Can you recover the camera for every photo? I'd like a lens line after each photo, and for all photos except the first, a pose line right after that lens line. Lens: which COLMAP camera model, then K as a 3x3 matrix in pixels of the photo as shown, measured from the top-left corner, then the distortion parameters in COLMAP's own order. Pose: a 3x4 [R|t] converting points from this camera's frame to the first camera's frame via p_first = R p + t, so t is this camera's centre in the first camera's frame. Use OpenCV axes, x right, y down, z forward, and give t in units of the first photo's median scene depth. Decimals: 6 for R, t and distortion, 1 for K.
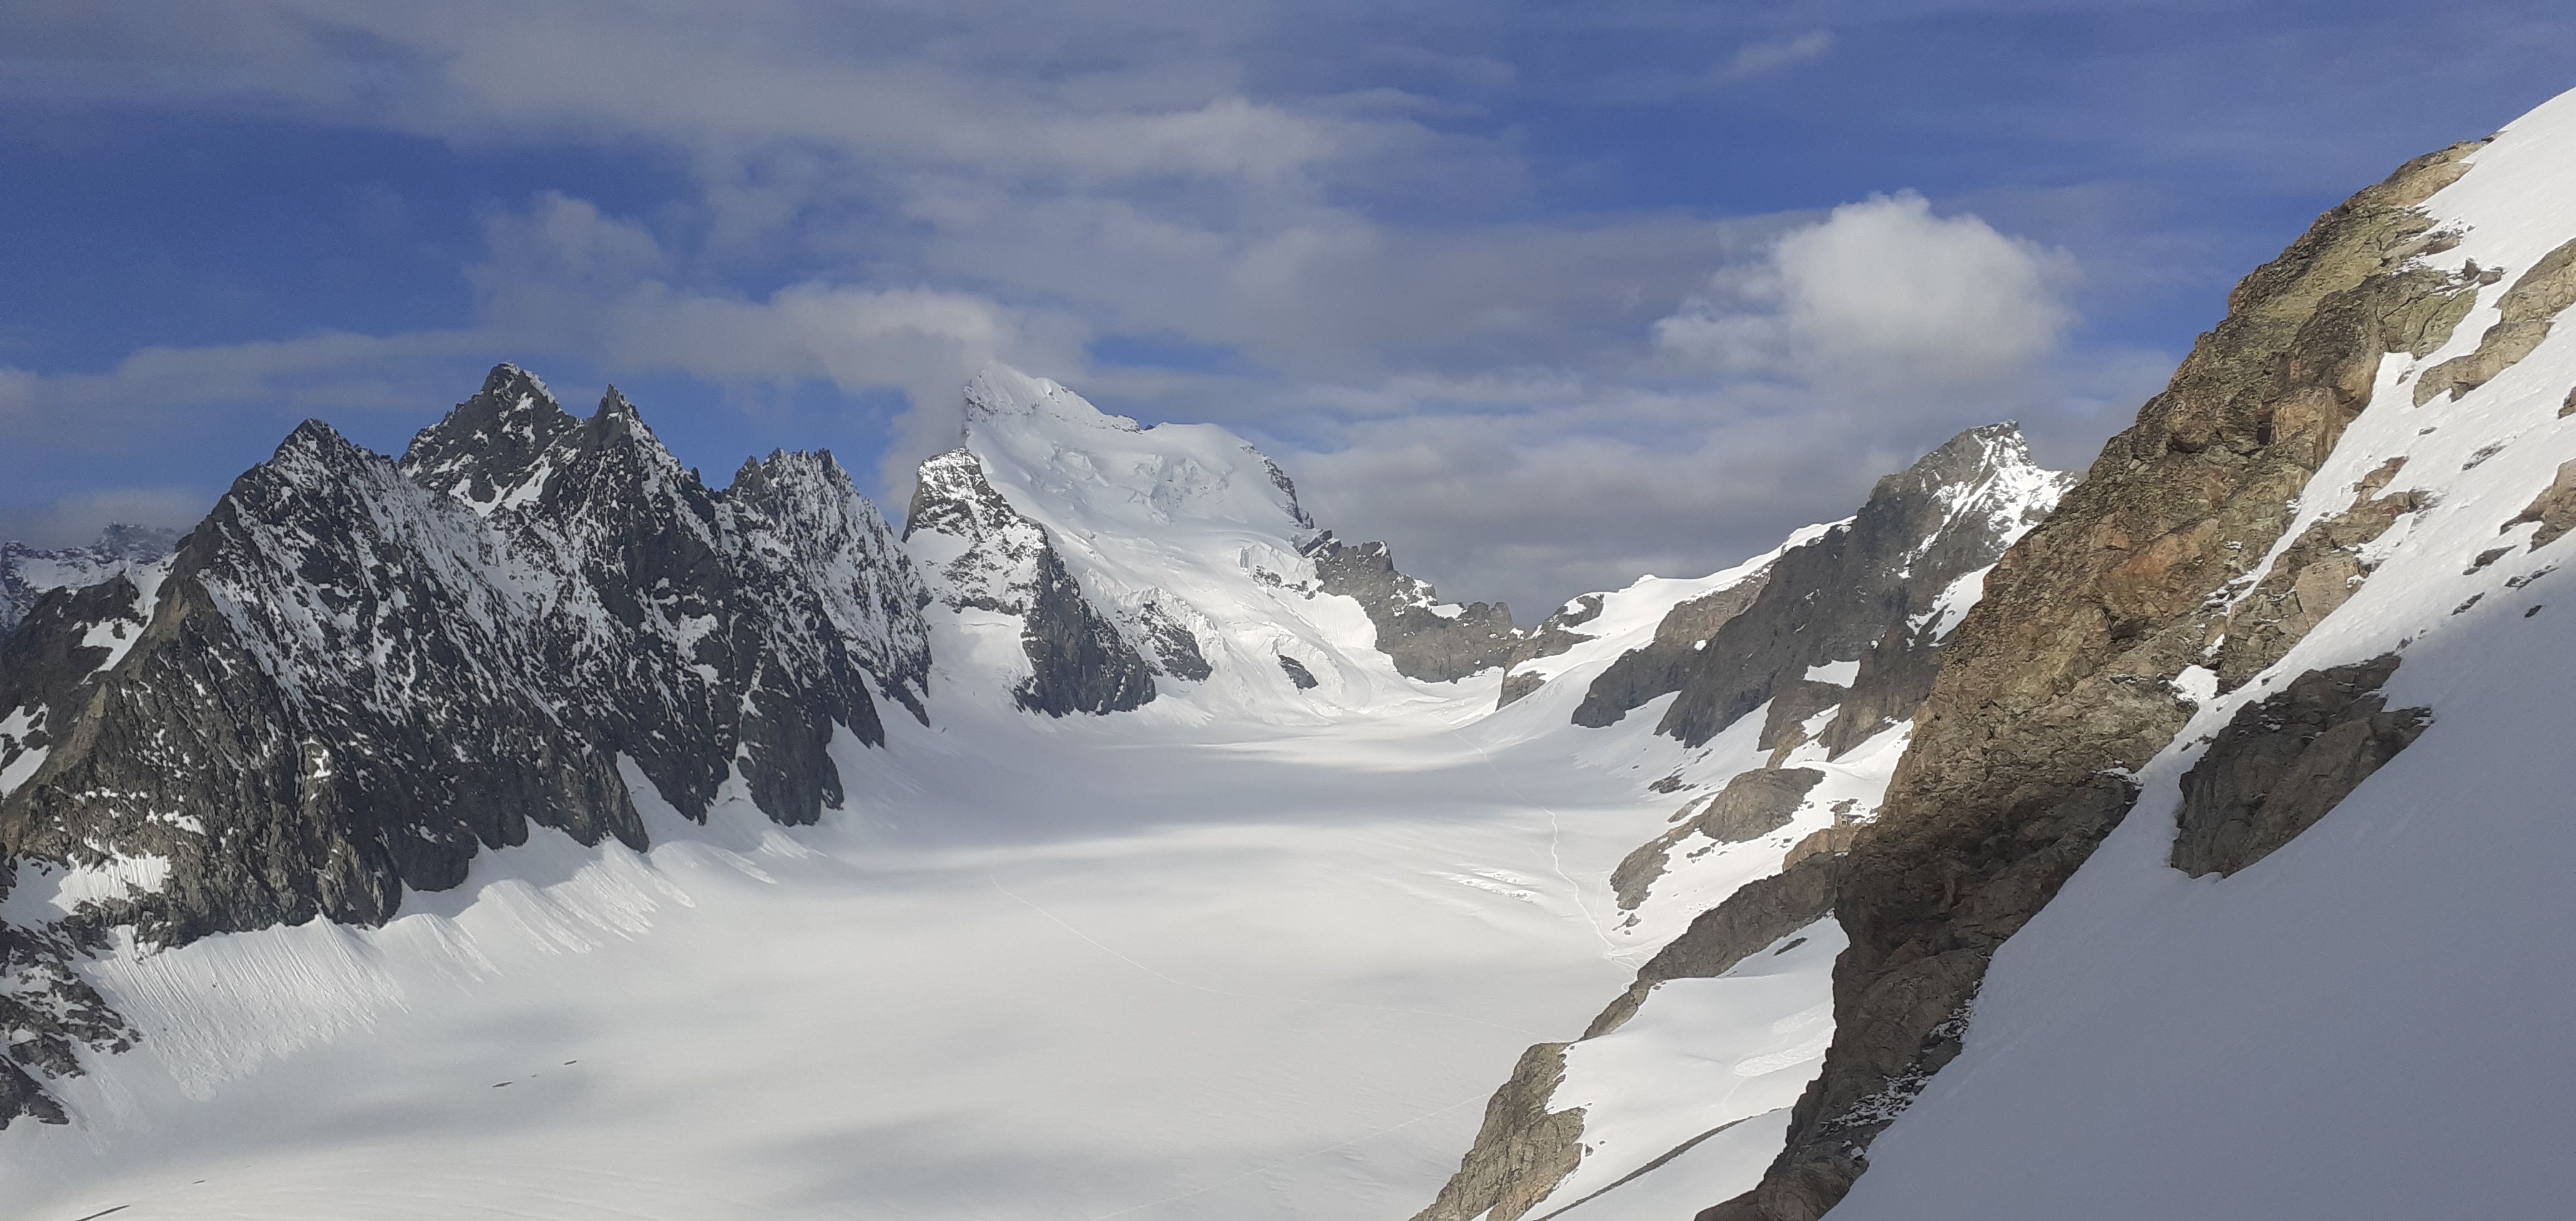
lens RADIAL K [[2044.1, 0, 1301.3], [0, 2044.1, 664.5], [0, 0, 1]] dist [0.036339, -0.011520]
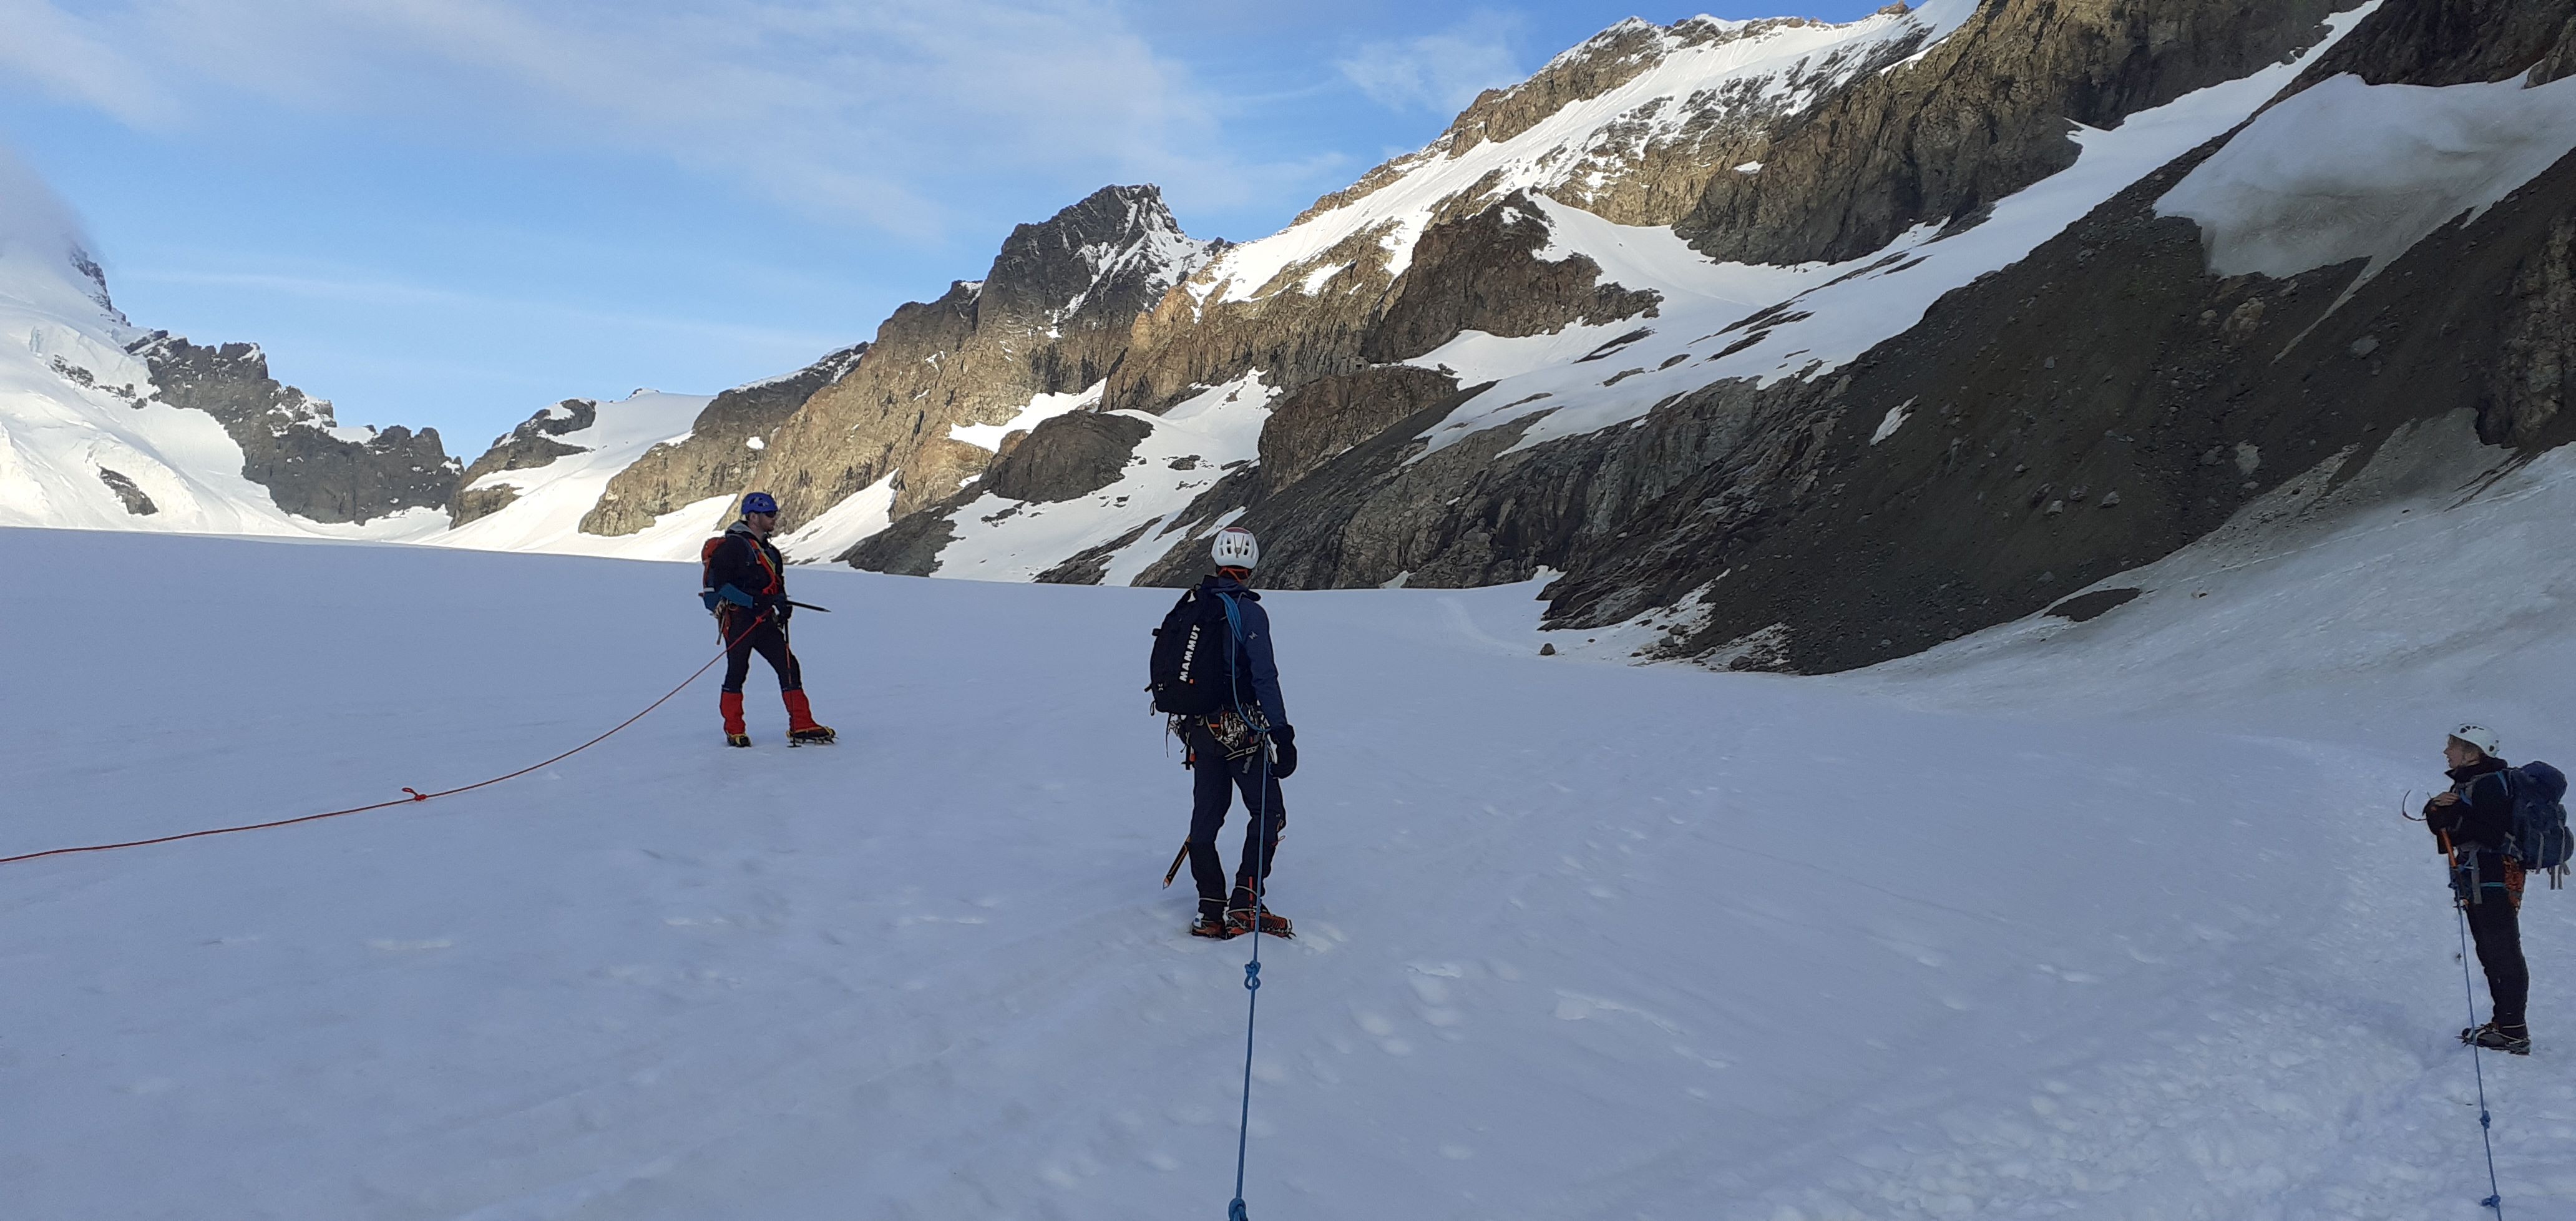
lens RADIAL K [[2044.1, 0, 1301.3], [0, 2044.1, 664.5], [0, 0, 1]] dist [0.036339, -0.011520]
pose [[0.841725, 0.036381, 0.538679, -0.066814], [-0.029268, 0.999335, -0.021760, 0.105146], [-0.539112, 0.002549, 0.842230, 0.231238]]
